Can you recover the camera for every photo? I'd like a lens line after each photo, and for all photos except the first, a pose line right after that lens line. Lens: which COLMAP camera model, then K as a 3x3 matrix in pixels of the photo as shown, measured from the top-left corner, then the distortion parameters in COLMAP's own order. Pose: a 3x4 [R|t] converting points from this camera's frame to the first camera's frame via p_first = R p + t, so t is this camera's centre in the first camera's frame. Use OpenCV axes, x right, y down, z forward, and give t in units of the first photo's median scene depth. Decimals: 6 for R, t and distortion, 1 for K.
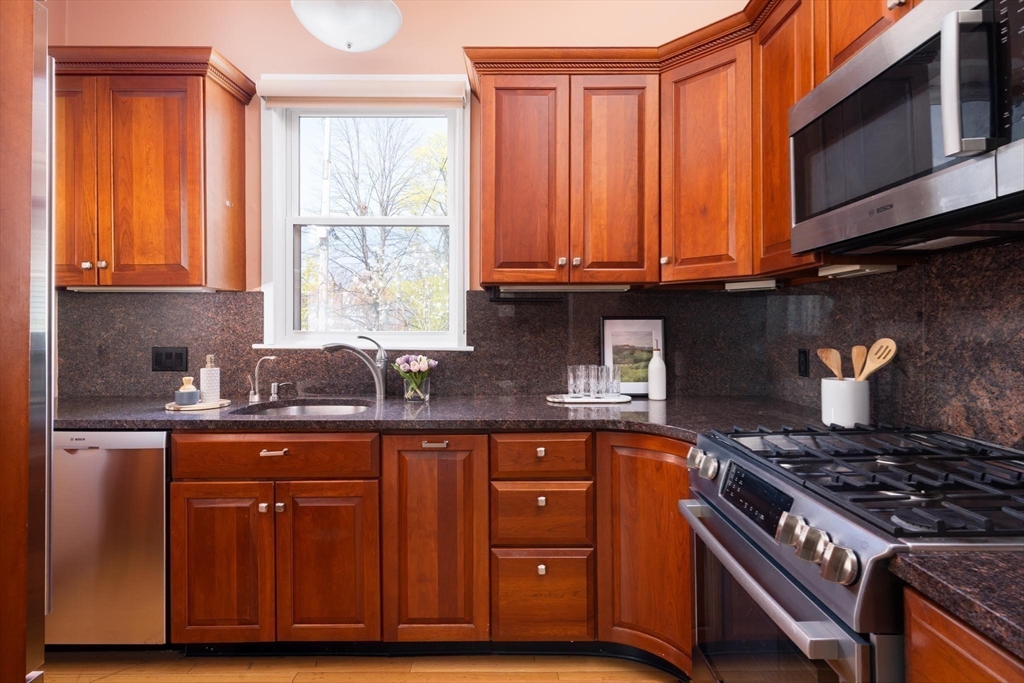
lens RADIAL K [[541.3, 0, 520.2], [0, 541.3, 332.0], [0, 0, 1]] dist [-0.000467, 0.000262]
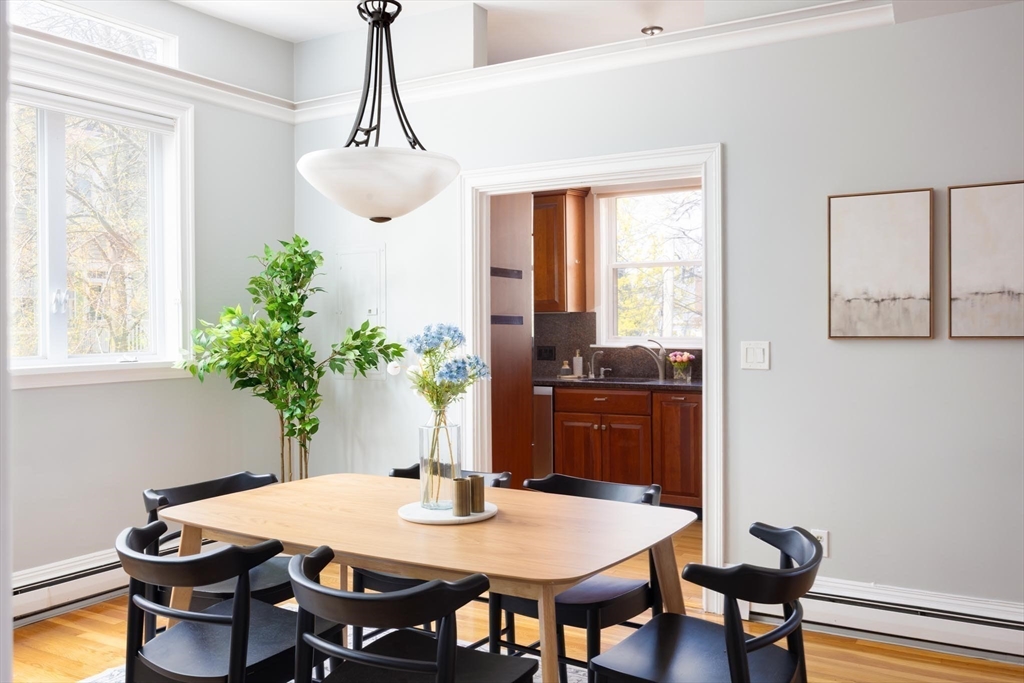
lens RADIAL K [[907.8, 0, 513.2], [0, 907.8, 338.8], [0, 0, 1]] dist [-0.001425, -0.000023]
pose [[0.856839, 0.001926, -0.515581, 0.811959], [0.004021, 0.999938, 0.010417, -0.027951], [0.515569, -0.010999, 0.856778, -1.658475]]
